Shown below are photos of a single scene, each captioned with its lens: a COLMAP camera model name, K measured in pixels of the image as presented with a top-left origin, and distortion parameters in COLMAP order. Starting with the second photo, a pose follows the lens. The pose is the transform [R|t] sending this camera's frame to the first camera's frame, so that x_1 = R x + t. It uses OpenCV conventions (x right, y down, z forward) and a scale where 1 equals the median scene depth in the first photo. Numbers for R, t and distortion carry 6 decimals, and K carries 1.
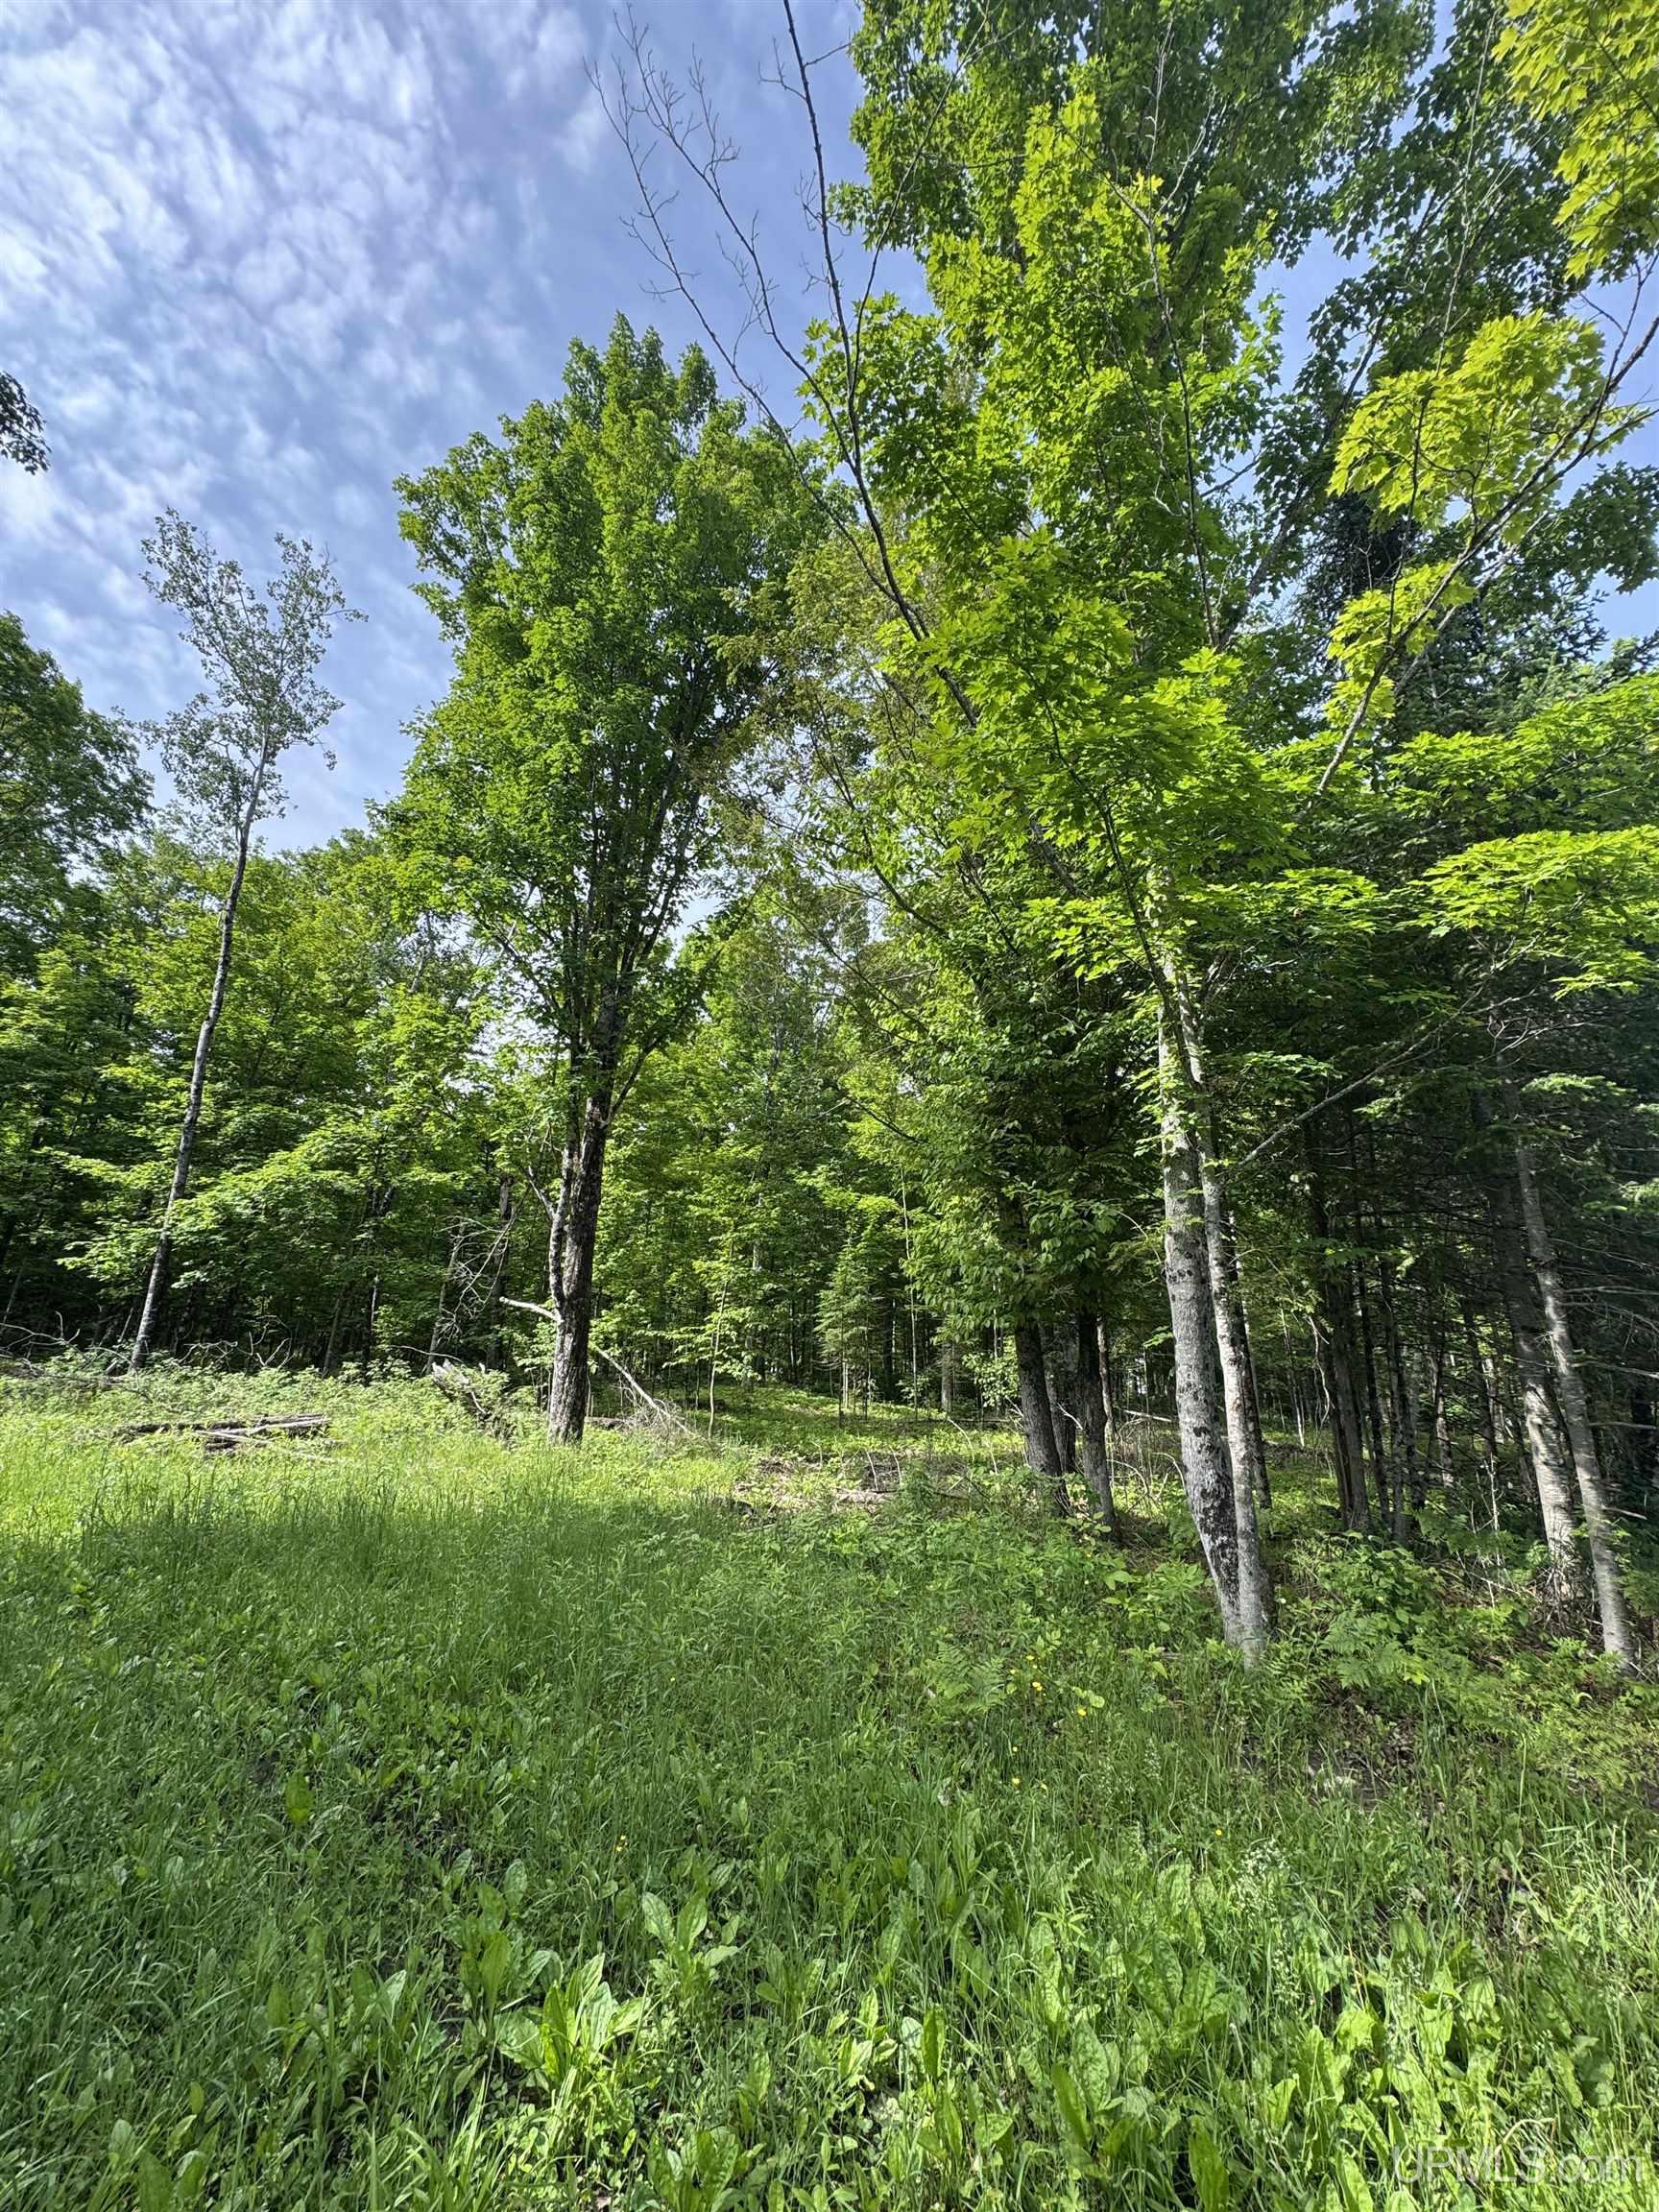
lens RADIAL K [[863.9, 0, 829.5], [0, 863.9, 1106.0], [0, 0, 1]] dist [0.000757, 0.000137]
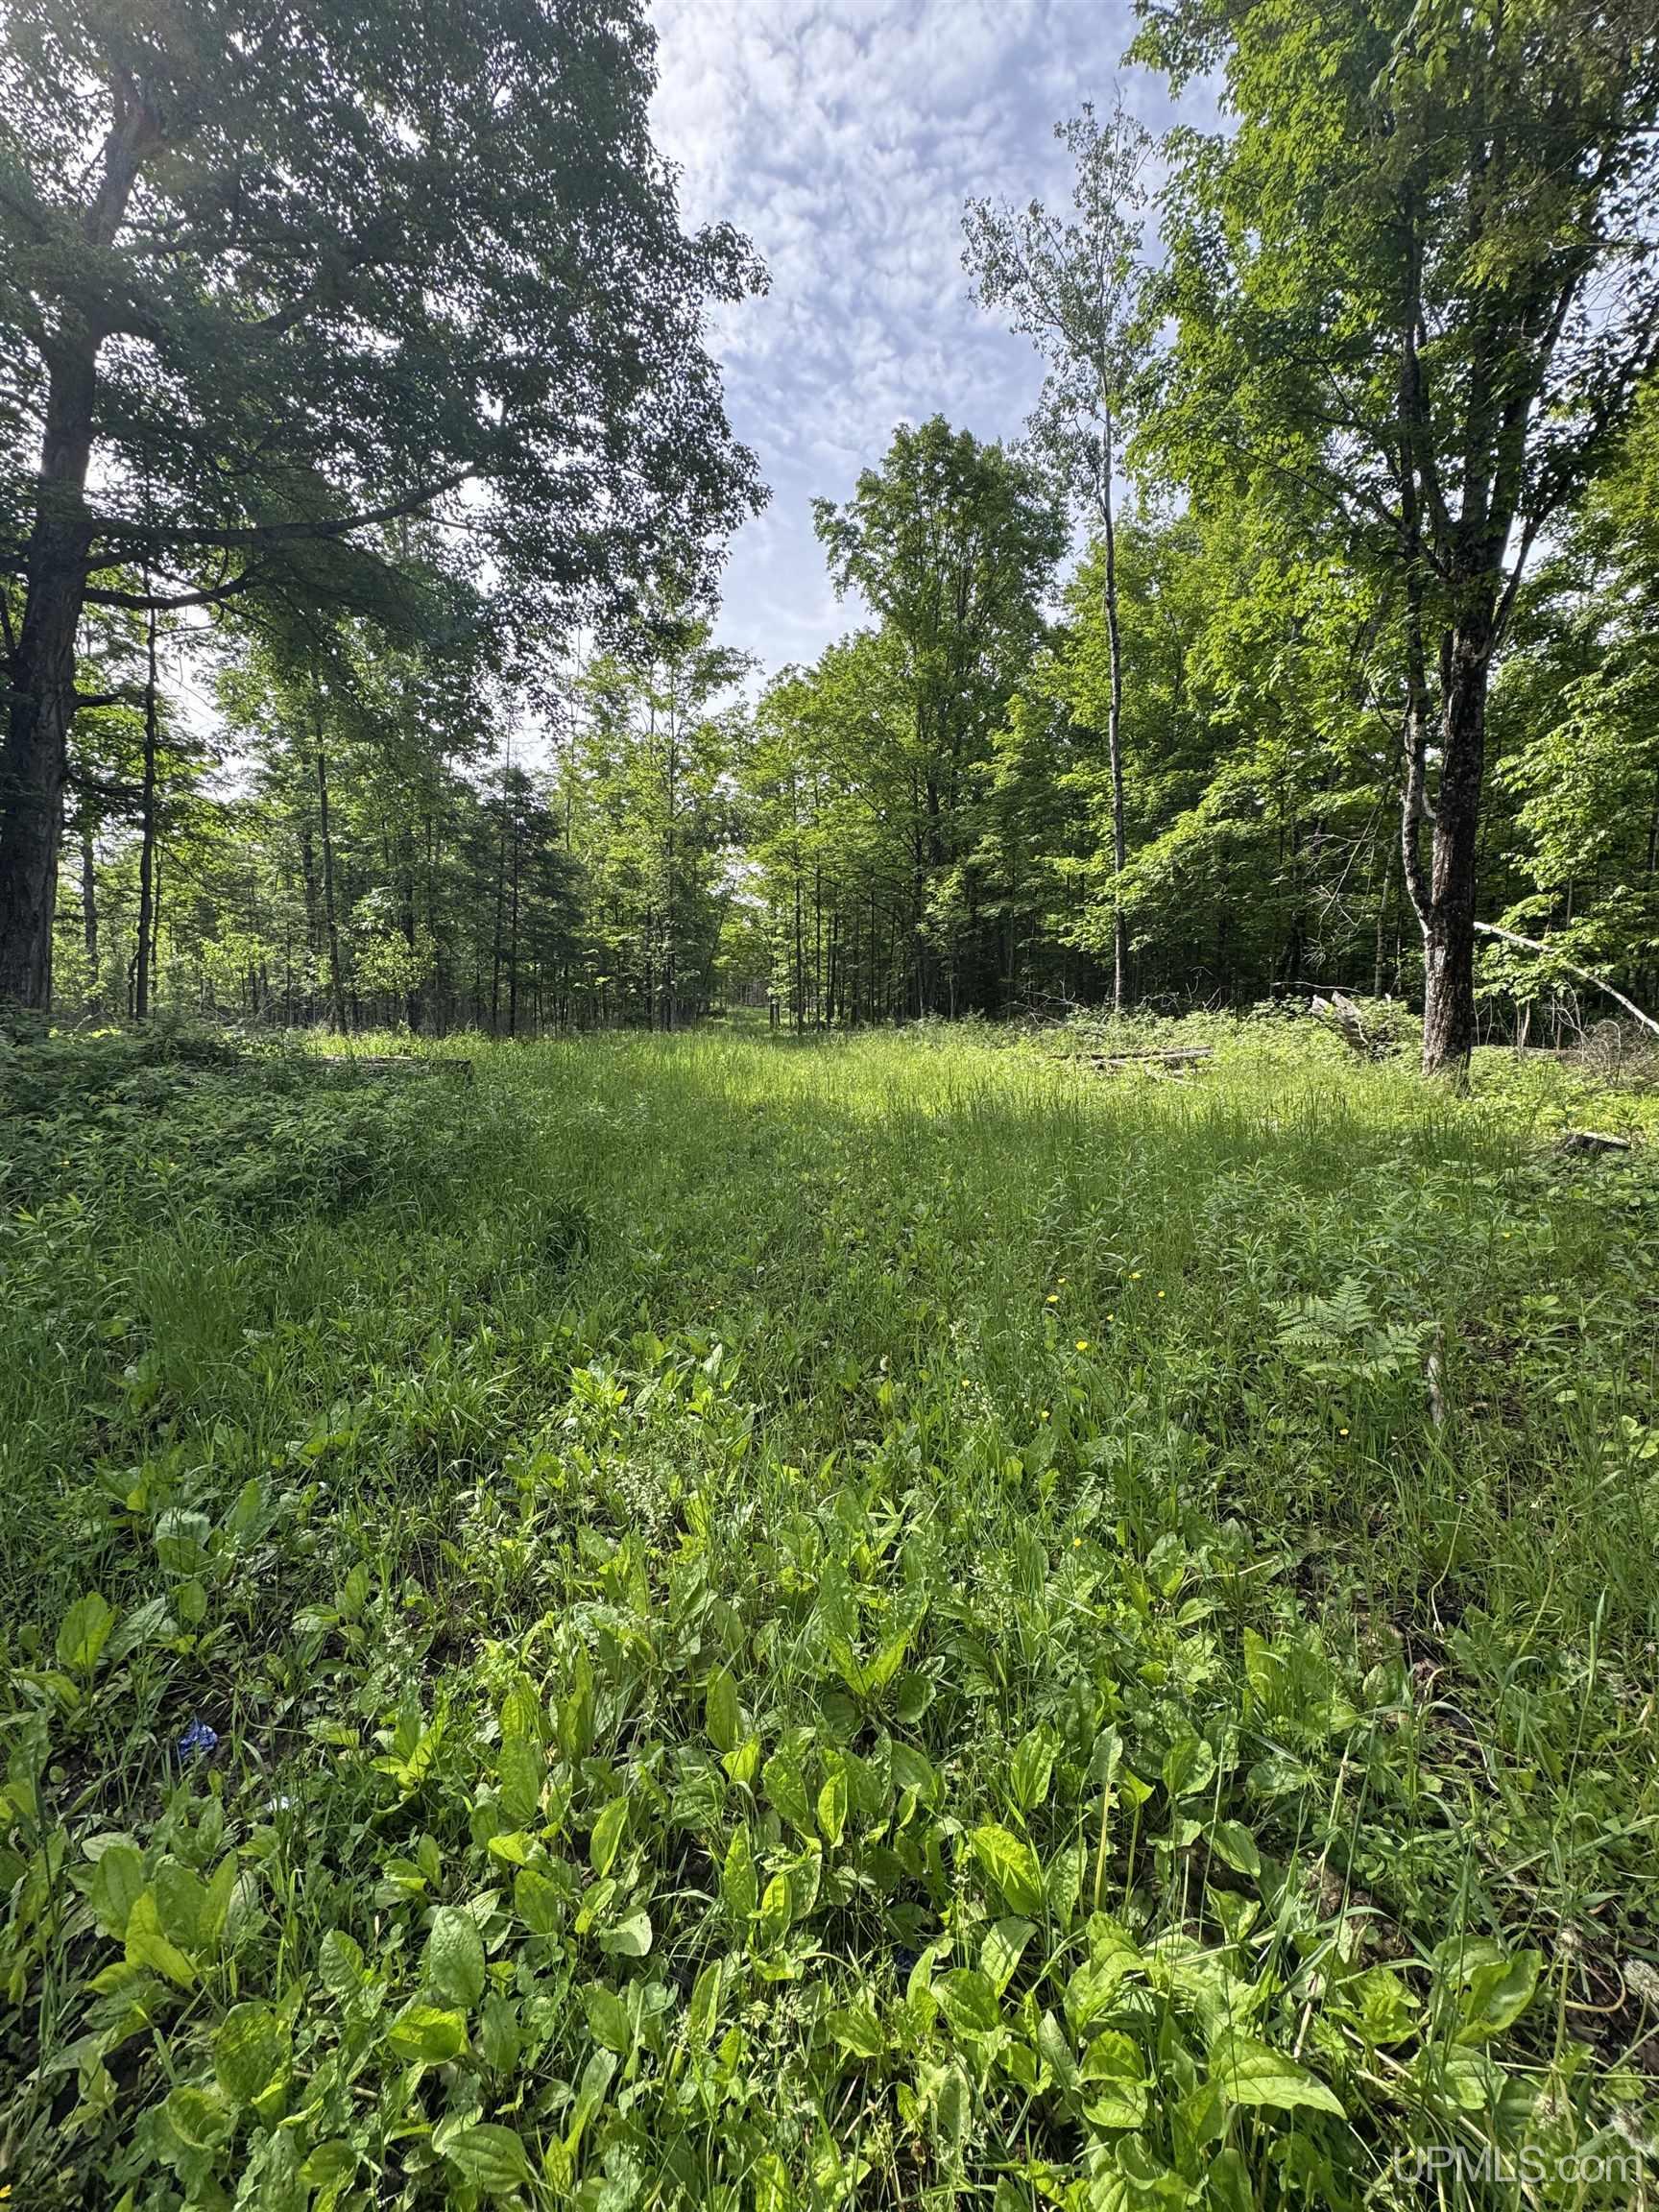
lens RADIAL K [[863.9, 0, 829.5], [0, 863.9, 1106.0], [0, 0, 1]] dist [0.000757, 0.000137]
pose [[0.453519, 0.047223, -0.889994, 0.114955], [0.292094, 0.935567, 0.198485, 0.052022], [0.842022, -0.349979, 0.410504, 0.092245]]
